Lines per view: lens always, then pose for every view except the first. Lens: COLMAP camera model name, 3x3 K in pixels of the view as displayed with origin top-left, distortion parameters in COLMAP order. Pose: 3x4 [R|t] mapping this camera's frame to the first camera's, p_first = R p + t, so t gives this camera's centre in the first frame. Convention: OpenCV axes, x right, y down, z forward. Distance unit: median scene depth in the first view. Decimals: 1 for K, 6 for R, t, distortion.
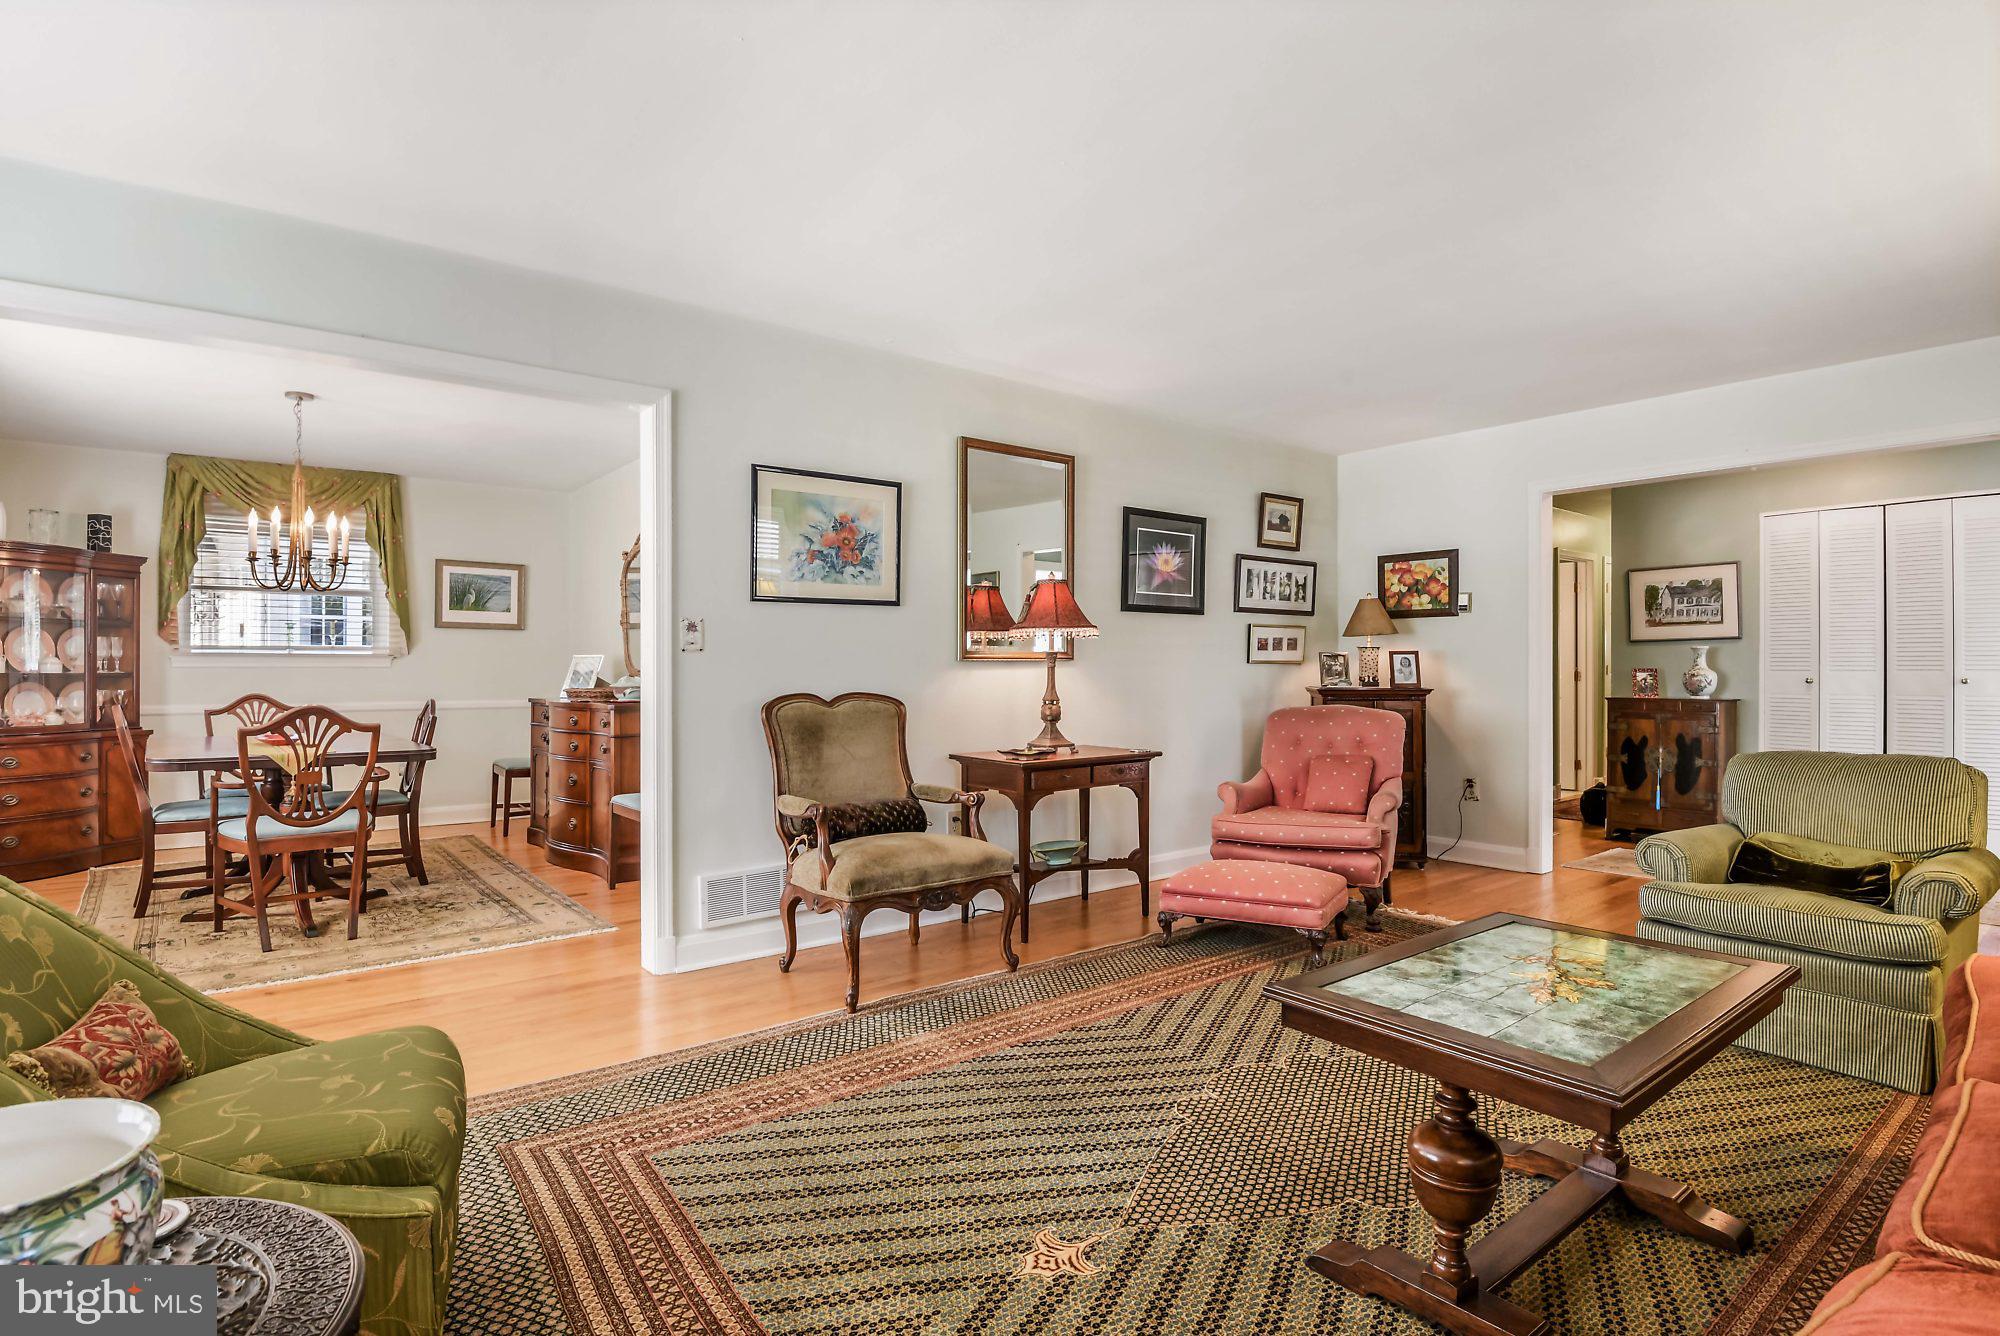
lens RADIAL K [[1000.7, 0, 1014.9], [0, 1000.7, 671.2], [0, 0, 1]] dist [-0.032528, -0.002783]
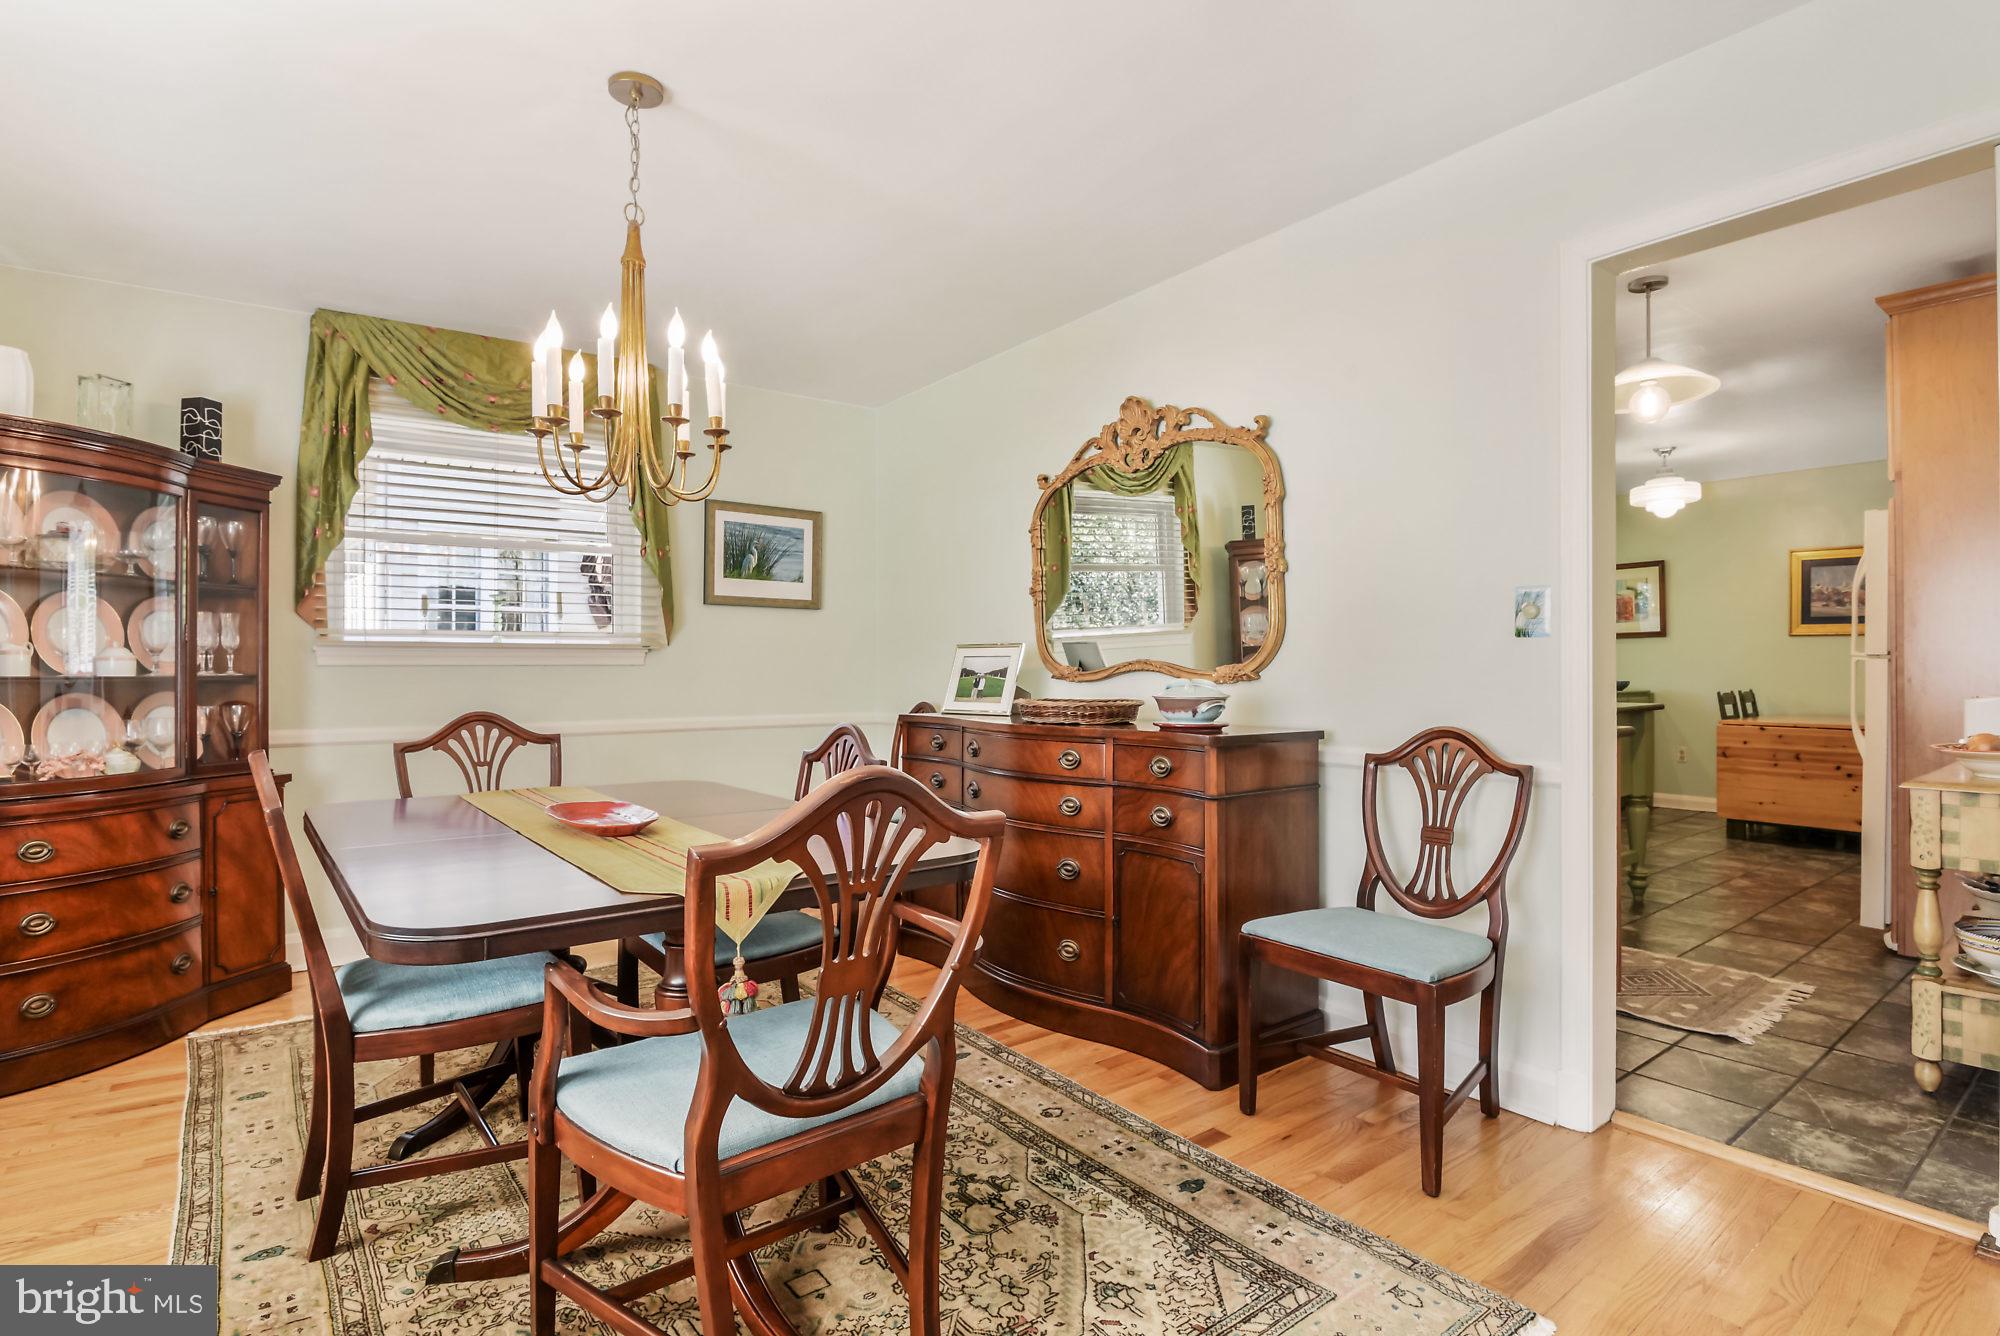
lens RADIAL K [[975.0, 0, 1031.9], [0, 975.0, 665.7], [0, 0, 1]] dist [-0.029200, -0.007194]
pose [[0.999764, -0.003467, -0.021465, -0.443867], [0.003383, 0.999986, -0.003950, -0.000250], [0.021478, 0.003876, 0.999762, 0.453011]]
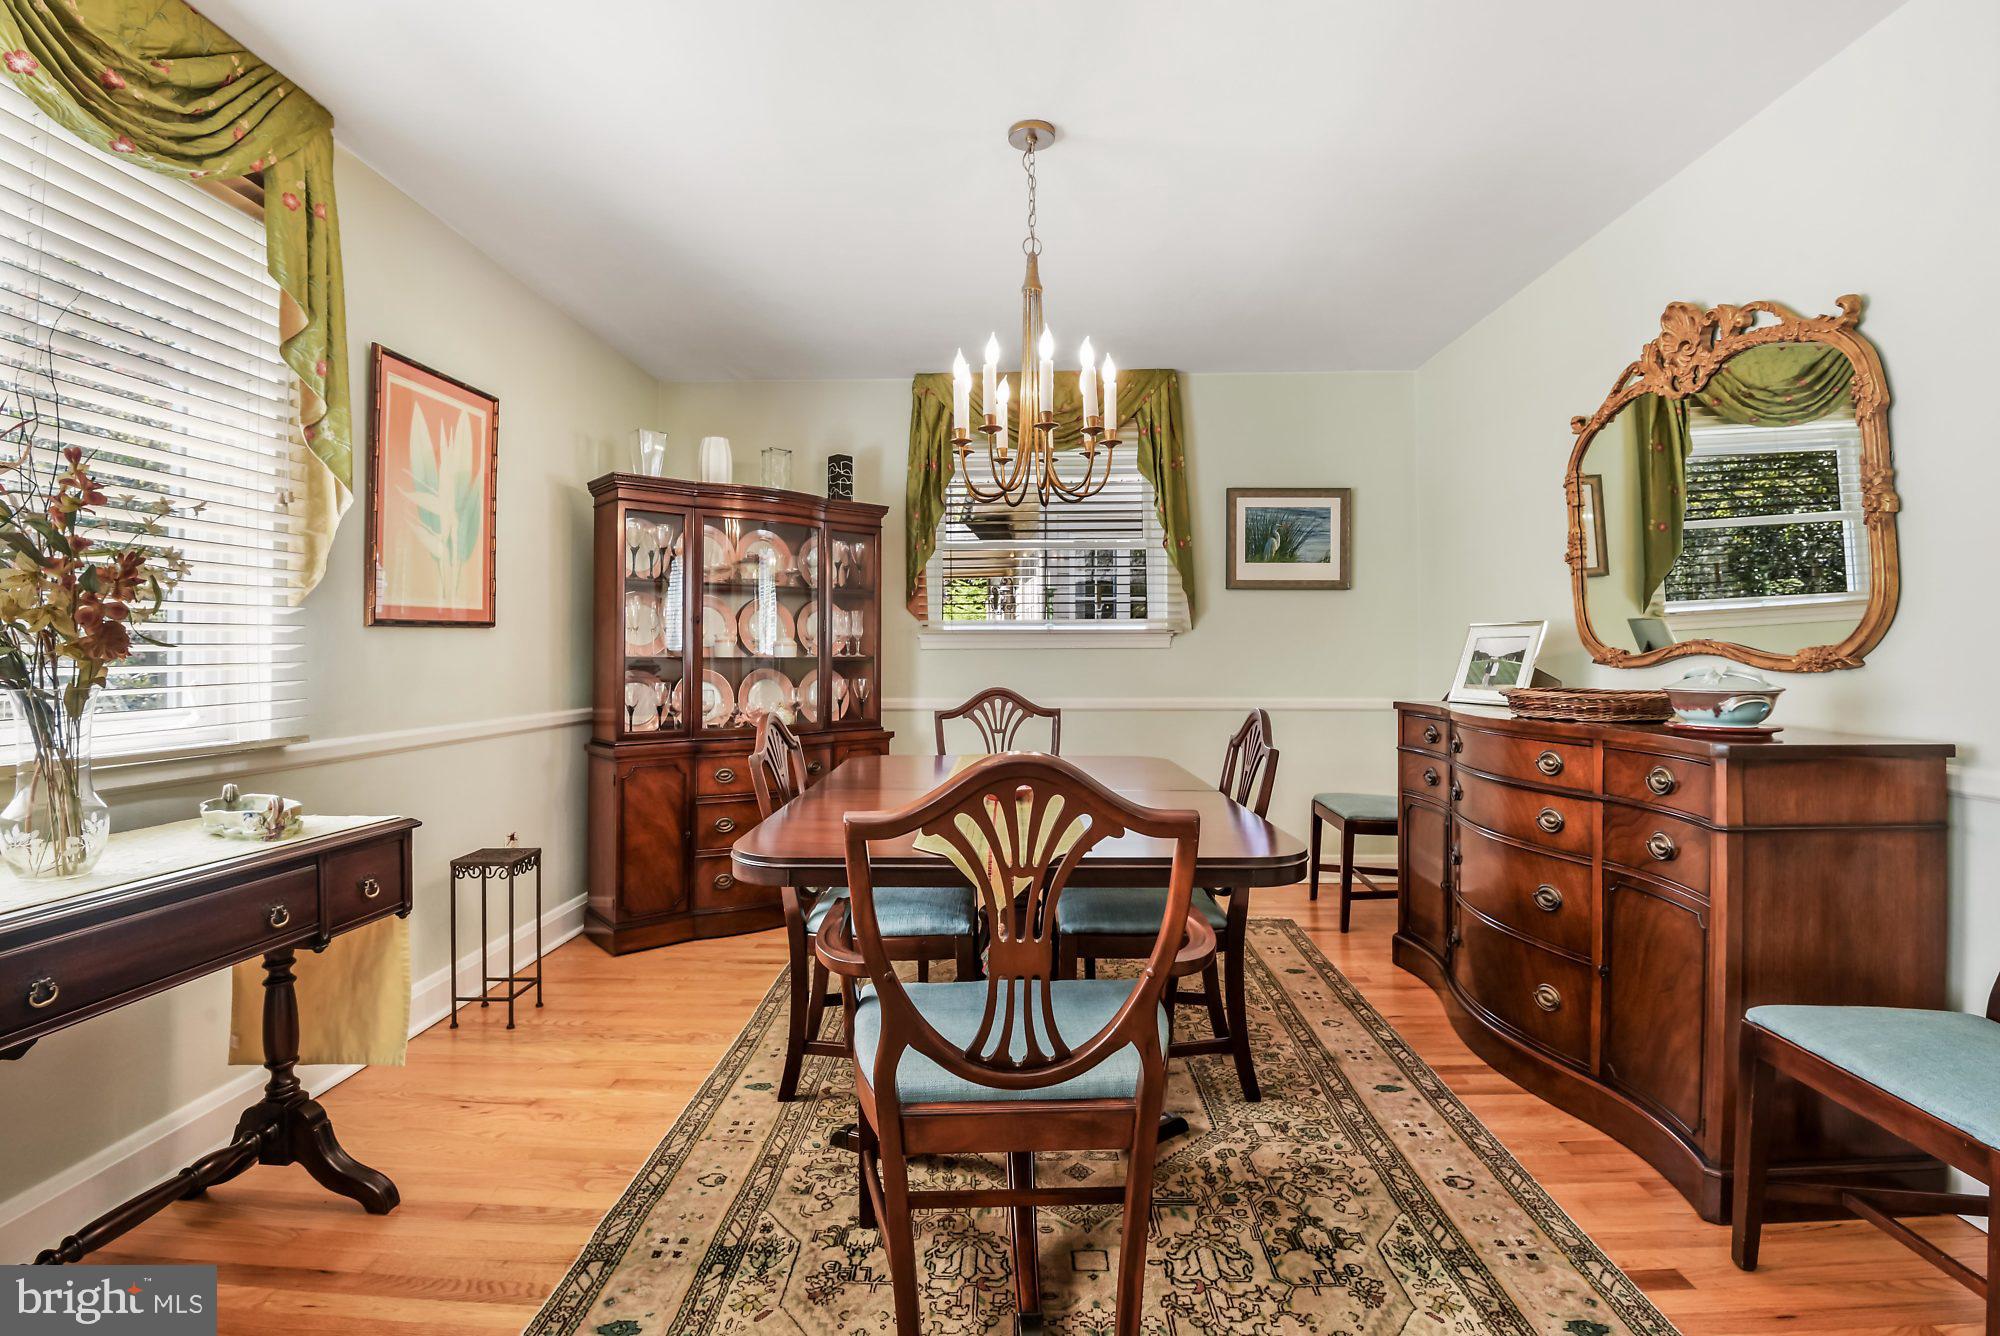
lens RADIAL K [[954.2, 0, 1000.5], [0, 954.2, 633.8], [0, 0, 1]] dist [-0.029700, -0.010676]
pose [[0.755657, -0.015417, -0.654787, -0.344909], [0.002936, 0.999793, -0.020152, -0.001068], [0.654961, 0.013306, 0.755545, 0.505914]]
